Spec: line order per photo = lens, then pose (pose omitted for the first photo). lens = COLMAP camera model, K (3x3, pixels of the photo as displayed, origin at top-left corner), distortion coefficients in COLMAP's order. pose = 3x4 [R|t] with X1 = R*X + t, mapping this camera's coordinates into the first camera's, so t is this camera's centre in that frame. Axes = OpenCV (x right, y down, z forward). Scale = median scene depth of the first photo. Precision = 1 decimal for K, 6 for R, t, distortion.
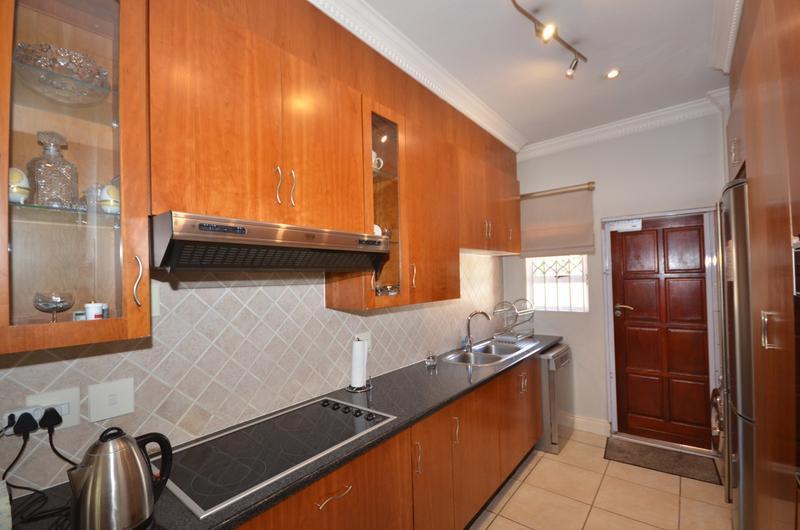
lens RADIAL K [[349.9, 0, 391.3], [0, 349.9, 274.2], [0, 0, 1]] dist [-0.000736, -0.000072]
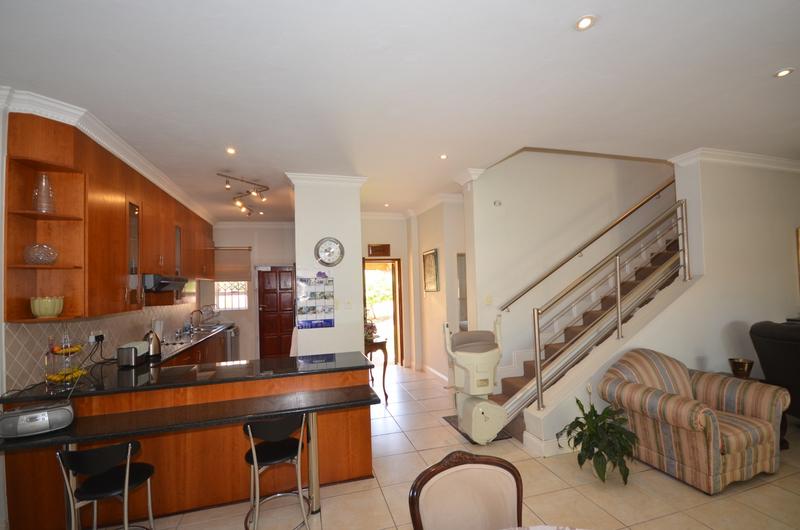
lens RADIAL K [[350.3, 0, 399.6], [0, 350.3, 275.8], [0, 0, 1]] dist [-0.004481, -0.000256]
pose [[0.561487, 0.035771, 0.826712, -0.634778], [-0.000673, 0.999085, -0.042772, -0.000219], [-0.827486, 0.023460, 0.560997, -0.886482]]
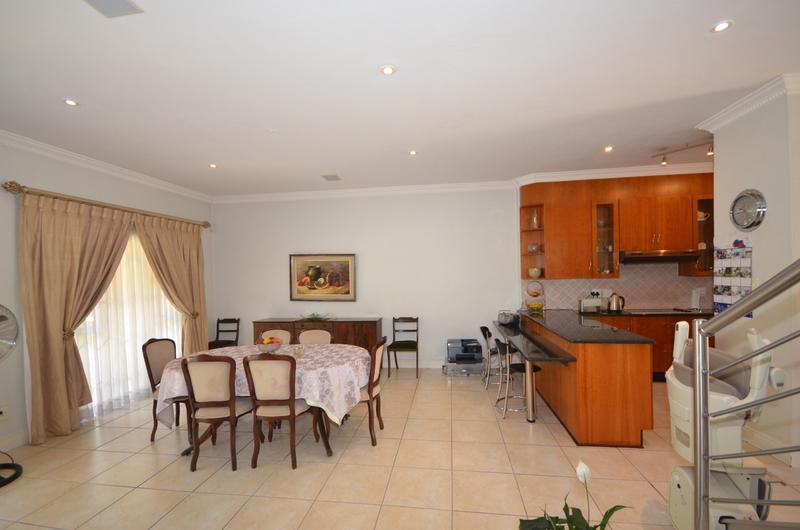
lens RADIAL K [[350.3, 0, 399.6], [0, 350.3, 275.8], [0, 0, 1]] dist [-0.004481, -0.000256]
pose [[0.526131, 0.024132, -0.850061, 0.517359], [0.022153, 0.998869, 0.042067, -0.030778], [0.850115, -0.040964, 0.525001, -1.177104]]
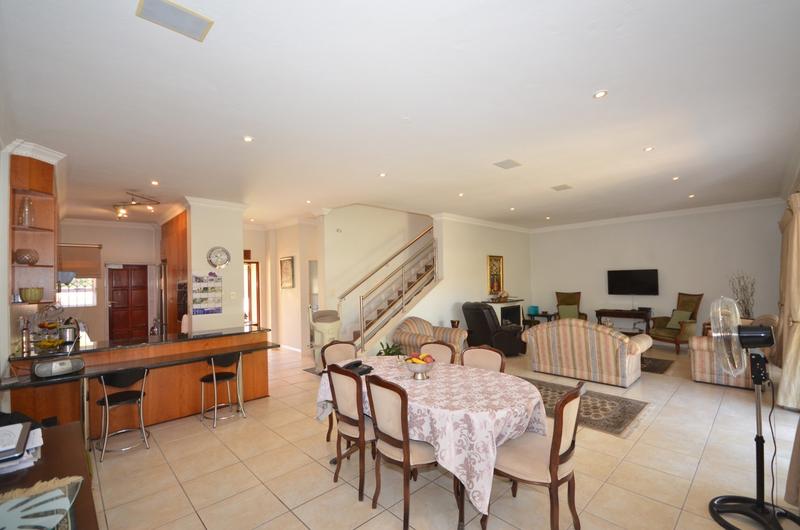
lens RADIAL K [[350.3, 0, 399.6], [0, 350.3, 275.8], [0, 0, 1]] dist [-0.004481, -0.000256]
pose [[0.112530, 0.043959, 0.992676, -1.303843], [0.002661, 0.999004, -0.044540, 0.026485], [-0.993645, 0.007653, 0.112301, -1.032484]]
